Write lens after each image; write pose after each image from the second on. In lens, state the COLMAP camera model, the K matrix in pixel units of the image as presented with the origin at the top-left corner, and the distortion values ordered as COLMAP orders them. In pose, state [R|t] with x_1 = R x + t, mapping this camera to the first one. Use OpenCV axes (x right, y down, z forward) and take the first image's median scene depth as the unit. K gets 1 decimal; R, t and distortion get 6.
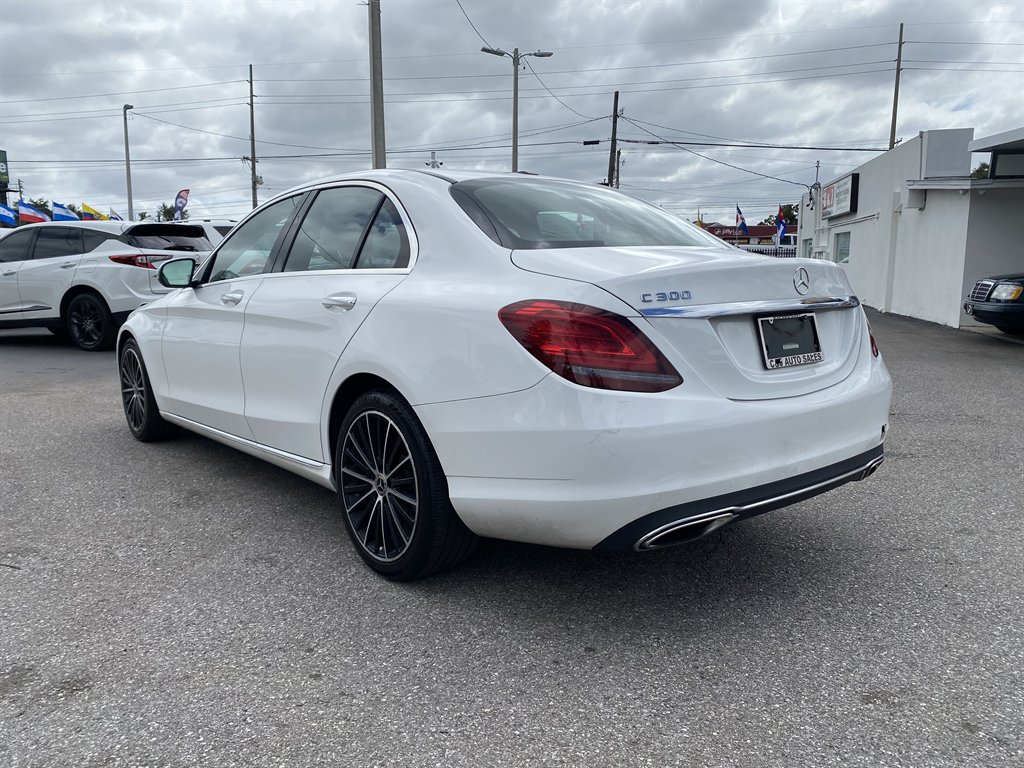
lens RADIAL K [[823.1, 0, 529.3], [0, 823.1, 380.9], [0, 0, 1]] dist [0.015544, -0.003805]
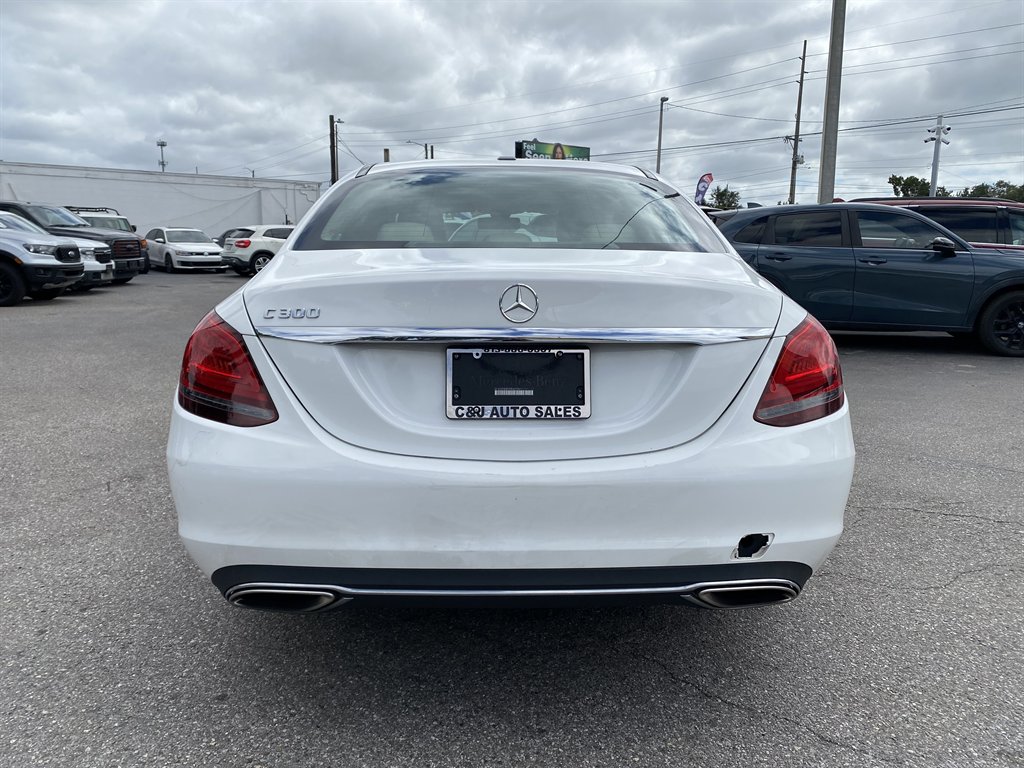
lens RADIAL K [[823.1, 0, 529.3], [0, 823.1, 380.9], [0, 0, 1]] dist [0.015544, -0.003805]
pose [[0.766519, 0.112537, -0.632285, 0.710307], [-0.096867, 0.993523, 0.059401, -0.087361], [0.634875, 0.015716, 0.772455, 0.416031]]
